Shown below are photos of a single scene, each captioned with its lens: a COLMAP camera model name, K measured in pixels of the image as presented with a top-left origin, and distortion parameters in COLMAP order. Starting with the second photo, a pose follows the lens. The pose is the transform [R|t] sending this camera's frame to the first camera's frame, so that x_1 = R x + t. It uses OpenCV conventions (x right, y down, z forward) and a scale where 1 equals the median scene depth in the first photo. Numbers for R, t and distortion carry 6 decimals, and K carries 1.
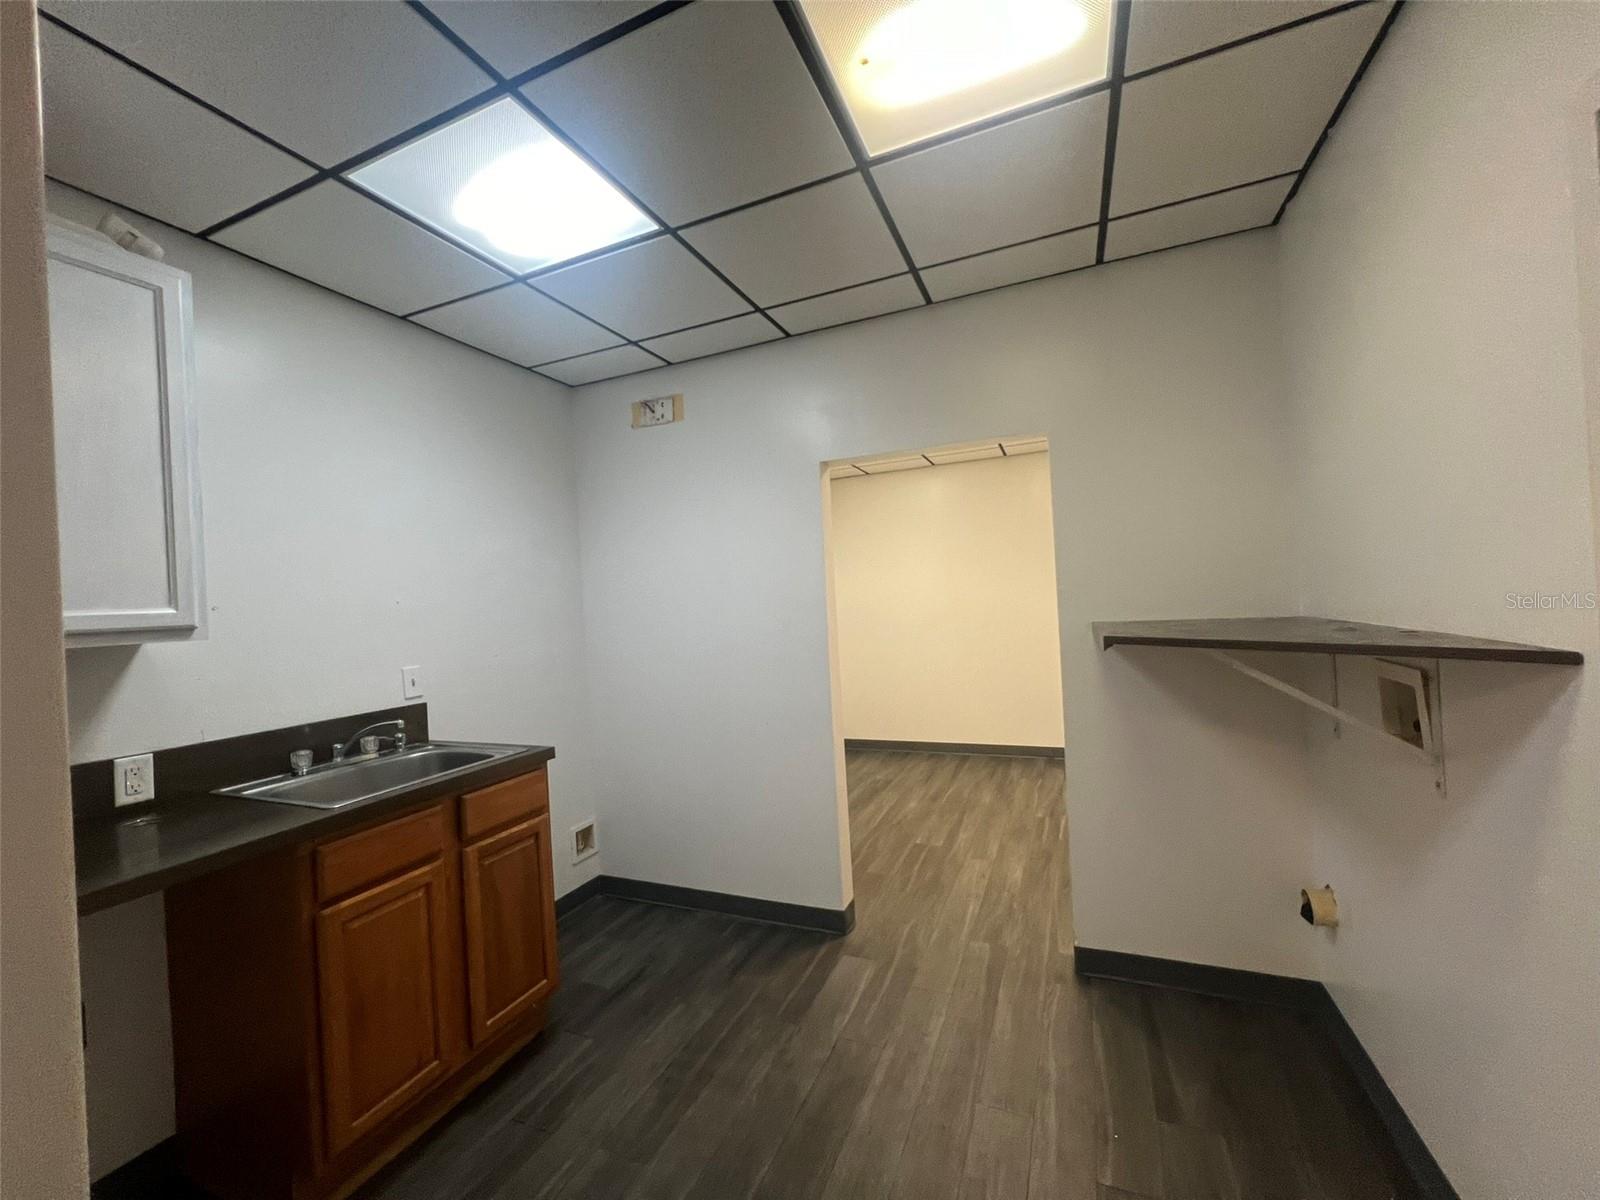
lens RADIAL K [[639.3, 0, 798.9], [0, 639.3, 597.7], [0, 0, 1]] dist [-0.000722, 0.000518]
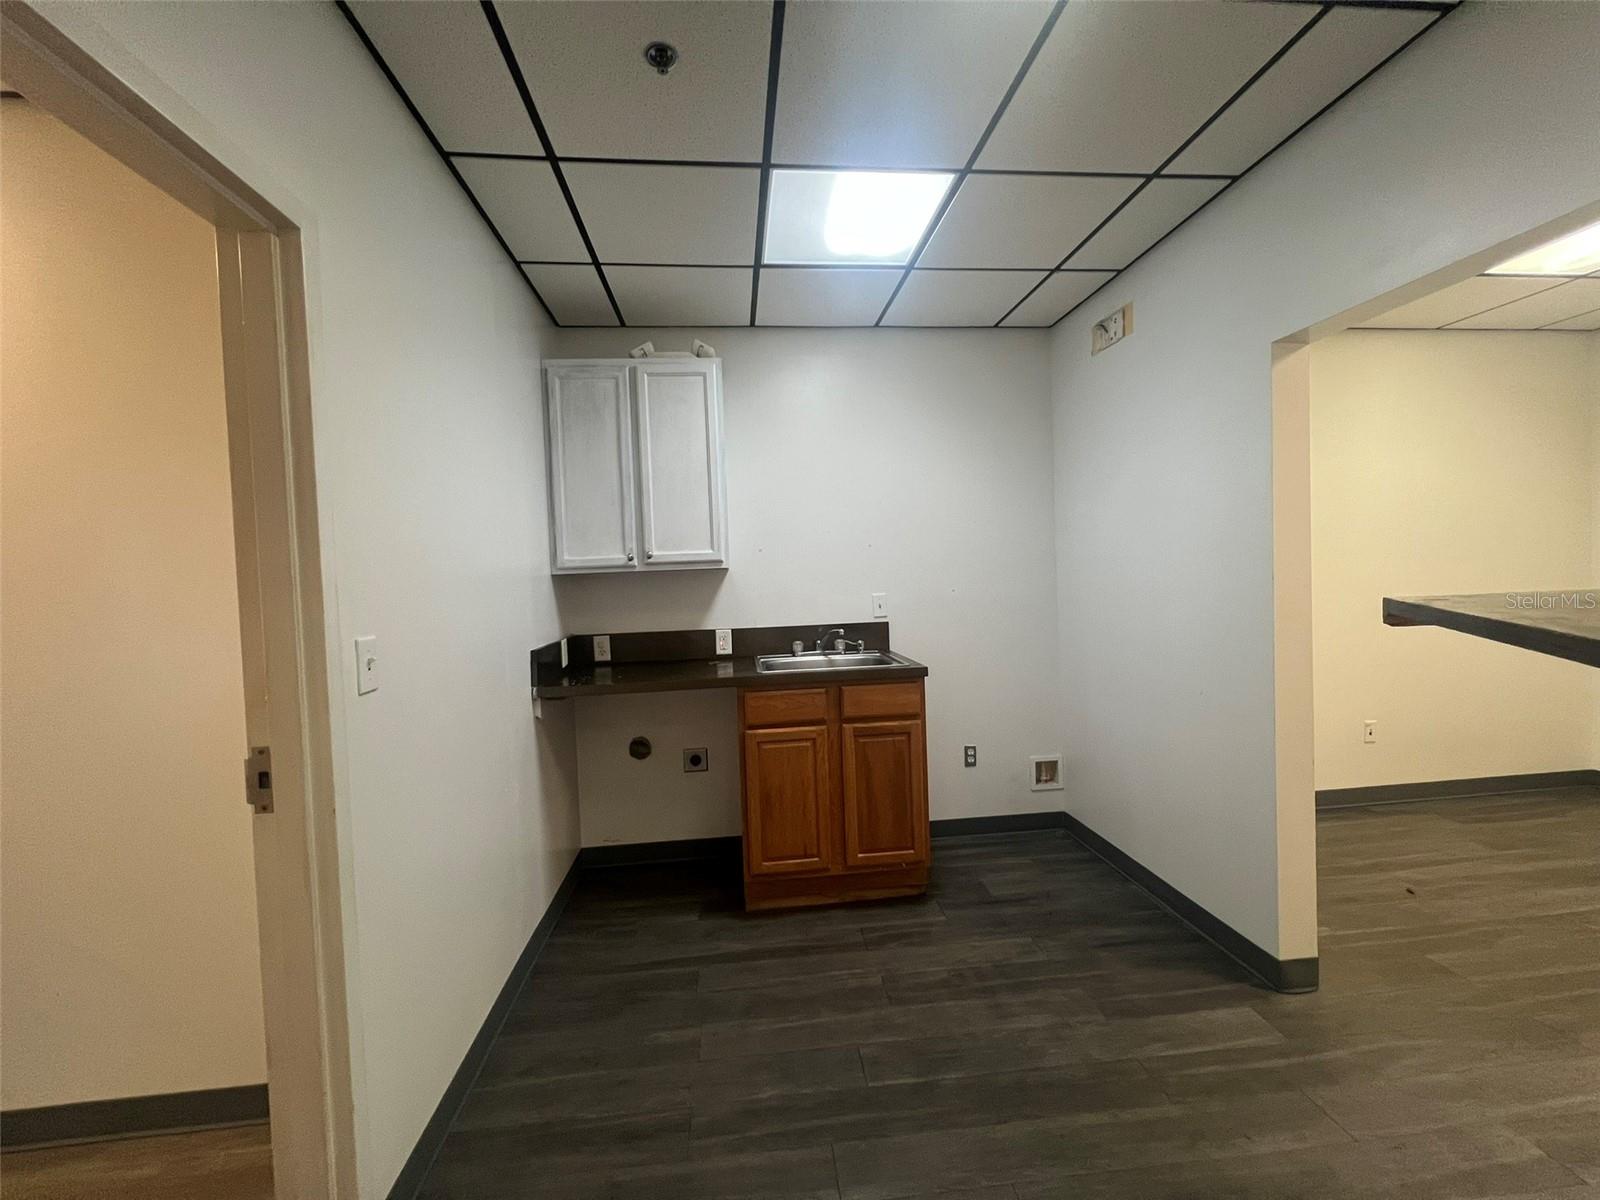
lens RADIAL K [[639.3, 0, 794.2], [0, 639.3, 596.3], [0, 0, 1]] dist [-0.000722, 0.000518]
pose [[0.483879, 0.061667, -0.872960, 0.538894], [0.015848, 0.996733, 0.079195, 0.005755], [0.874992, -0.052156, 0.481321, 0.228241]]
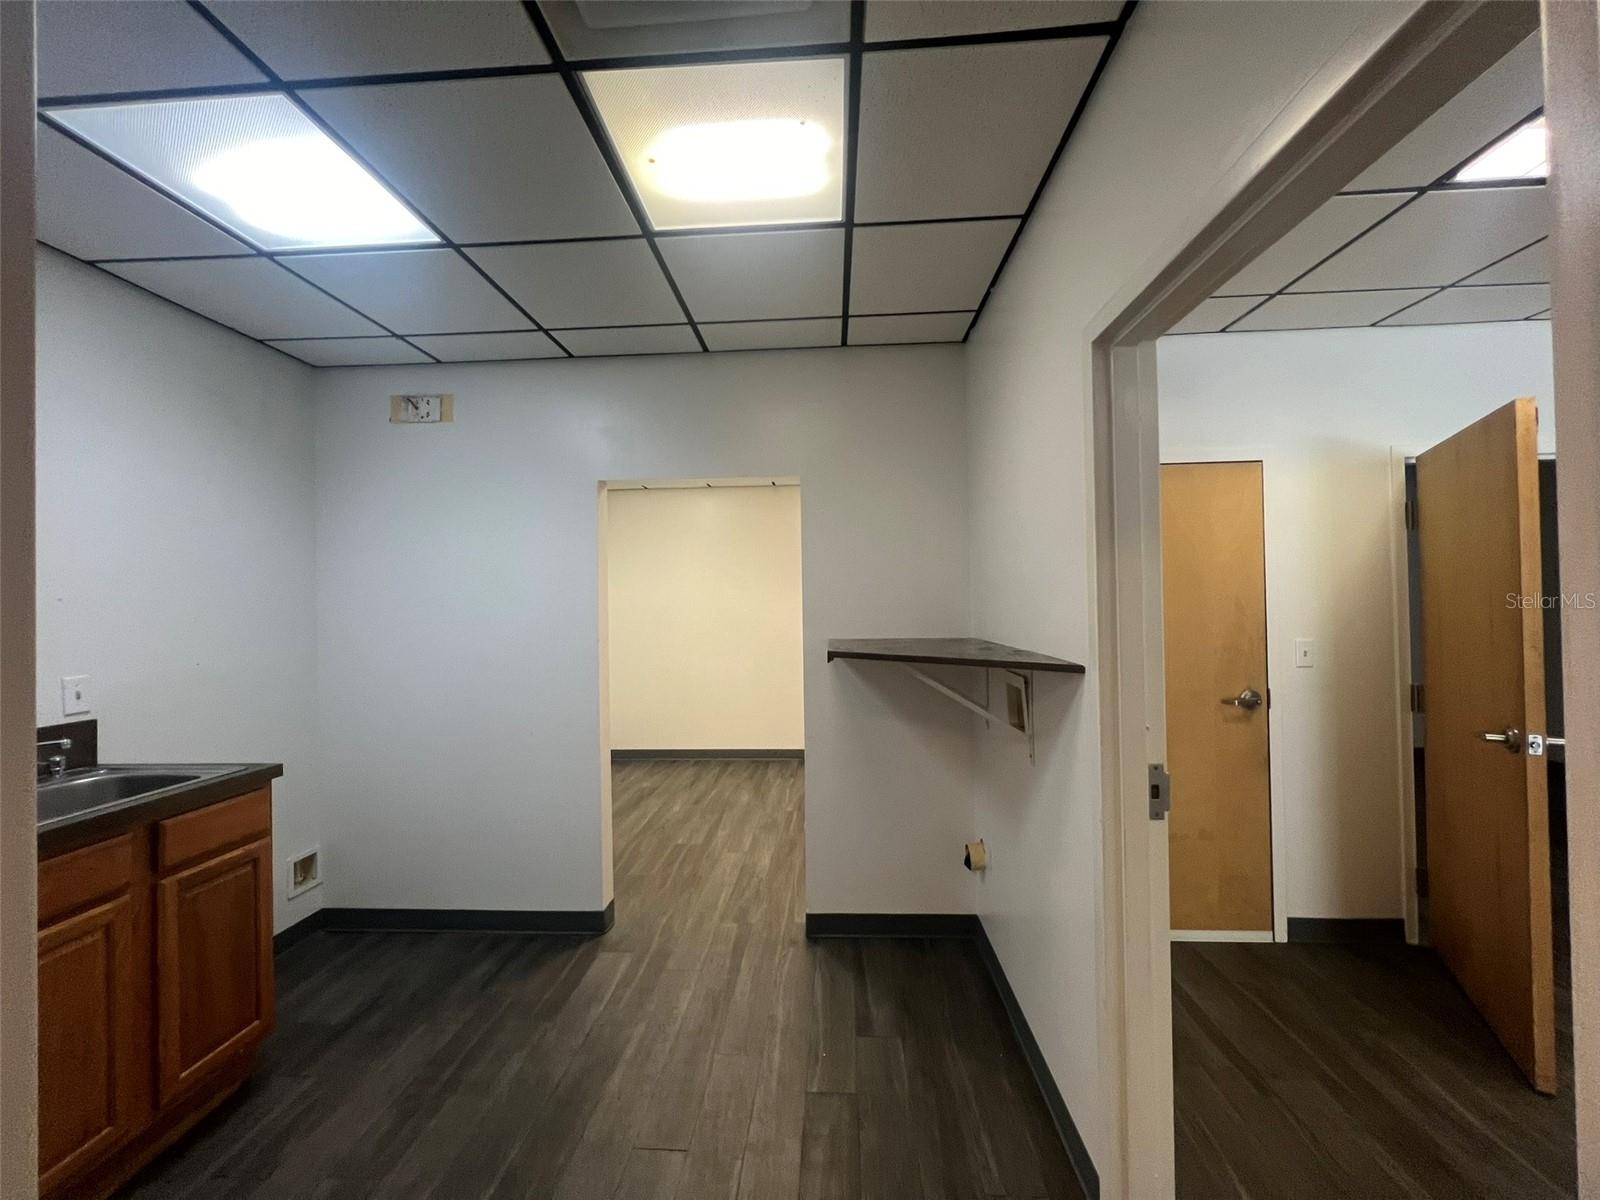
lens RADIAL K [[639.3, 0, 799.1], [0, 639.3, 597.3], [0, 0, 1]] dist [-0.000722, 0.000518]
pose [[0.939841, 0.041393, 0.339096, -0.005601], [-0.035314, 0.999086, -0.024082, -0.010043], [-0.339783, 0.010658, 0.940443, -0.124578]]
